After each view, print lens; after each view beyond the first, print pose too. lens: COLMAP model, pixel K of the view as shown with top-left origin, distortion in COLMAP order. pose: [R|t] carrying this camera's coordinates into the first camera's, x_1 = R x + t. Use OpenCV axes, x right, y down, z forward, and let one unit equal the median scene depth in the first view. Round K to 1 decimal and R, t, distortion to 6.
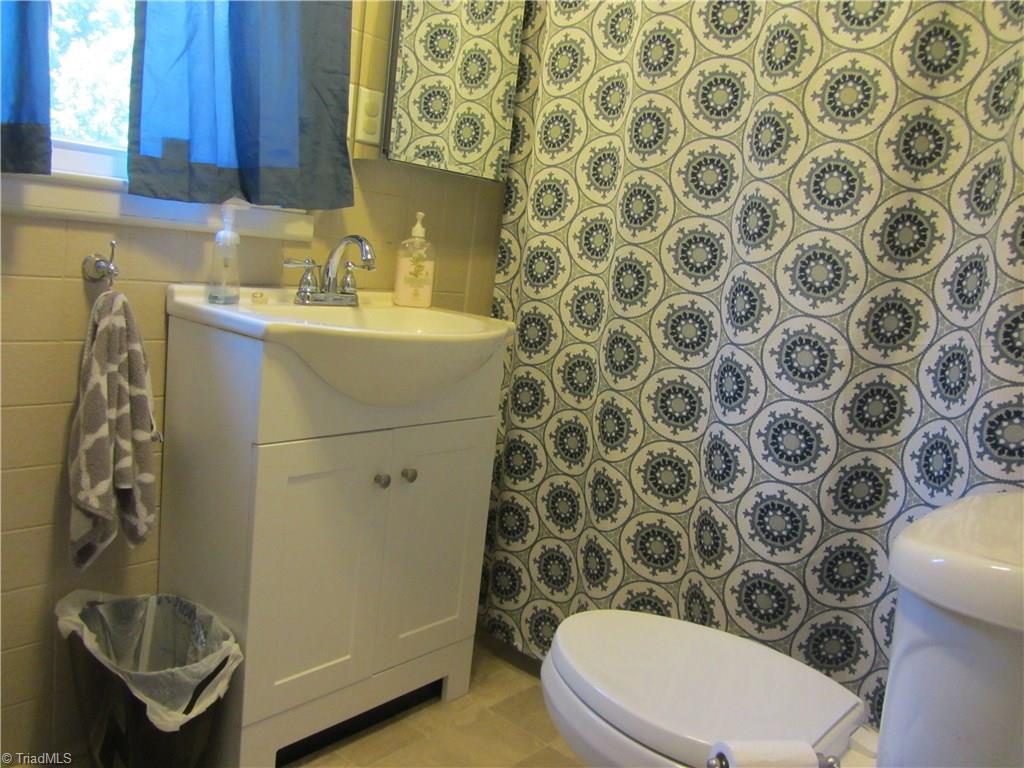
lens RADIAL K [[849.8, 0, 509.2], [0, 849.8, 383.5], [0, 0, 1]] dist [-0.034933, 0.020198]
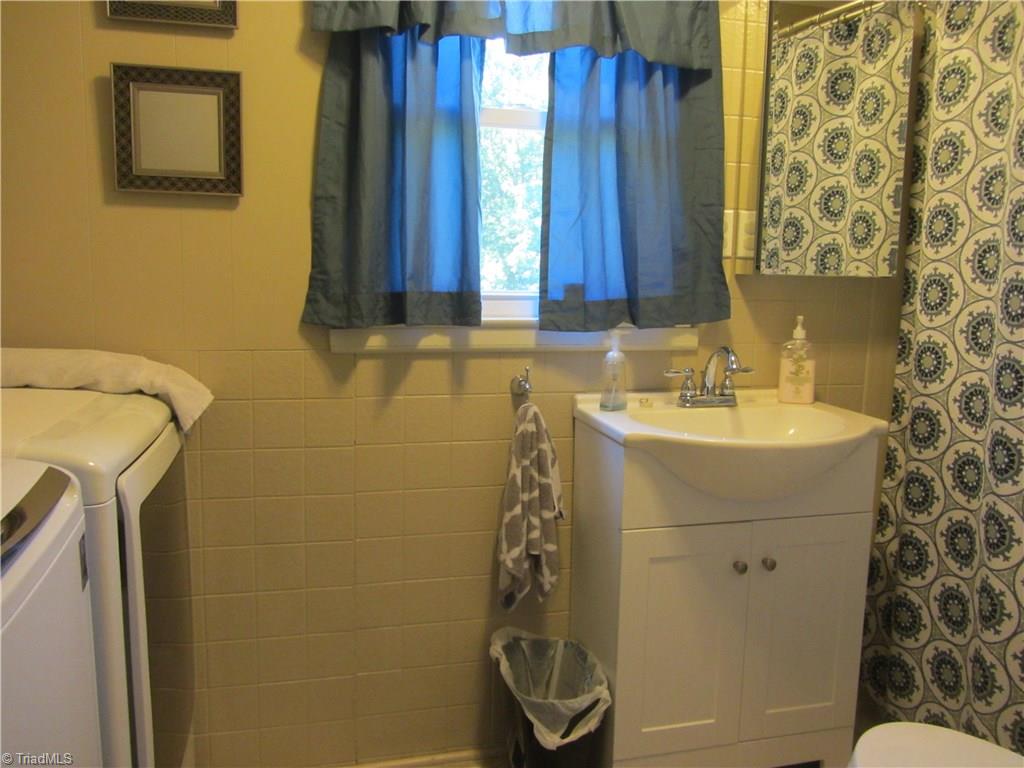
lens RADIAL K [[849.8, 0, 515.6], [0, 849.8, 384.3], [0, 0, 1]] dist [-0.034933, 0.020198]
pose [[0.816628, -0.012464, -0.577030, 0.240063], [-0.016450, 0.998858, -0.044857, -0.067186], [0.576931, 0.046123, 0.815490, -0.086794]]
